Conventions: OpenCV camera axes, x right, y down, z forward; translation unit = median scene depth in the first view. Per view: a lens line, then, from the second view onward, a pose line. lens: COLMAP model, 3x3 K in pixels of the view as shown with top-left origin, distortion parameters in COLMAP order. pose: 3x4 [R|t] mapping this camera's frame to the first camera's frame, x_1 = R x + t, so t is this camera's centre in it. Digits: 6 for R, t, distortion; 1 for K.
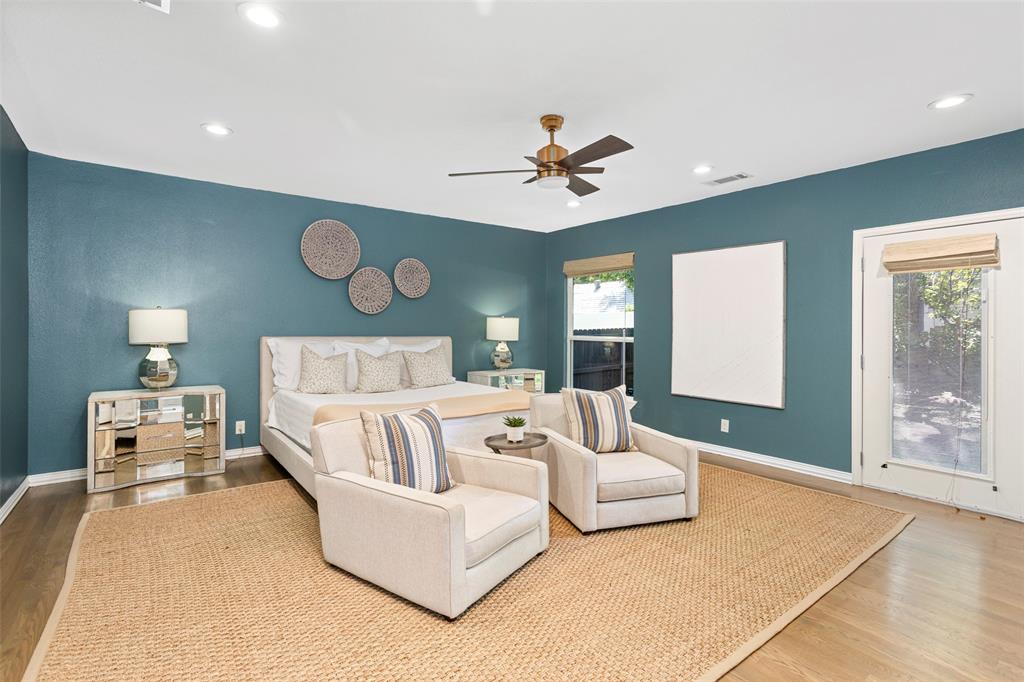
lens RADIAL K [[494.4, 0, 512.1], [0, 494.4, 321.6], [0, 0, 1]] dist [-0.003752, -0.000433]
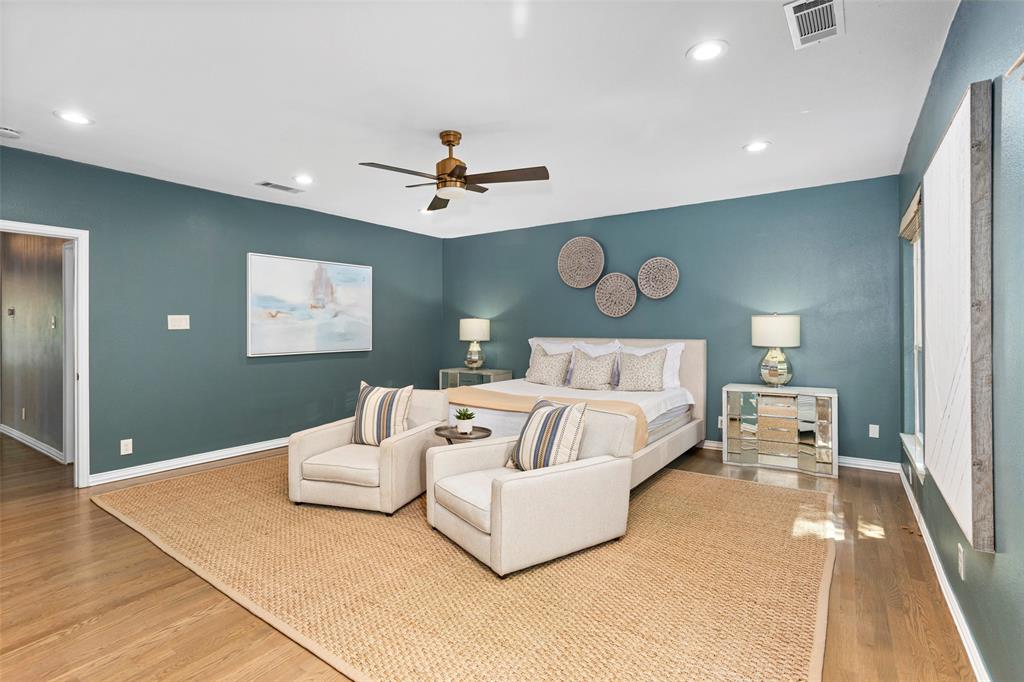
lens RADIAL K [[484.6, 0, 509.9], [0, 484.6, 333.4], [0, 0, 1]] dist [-0.053736, 0.035101]
pose [[0.307748, -0.000791, -0.951468, 0.635584], [0.015188, 0.999876, 0.004081, 0.011614], [0.951347, -0.015706, 0.307722, 0.460399]]
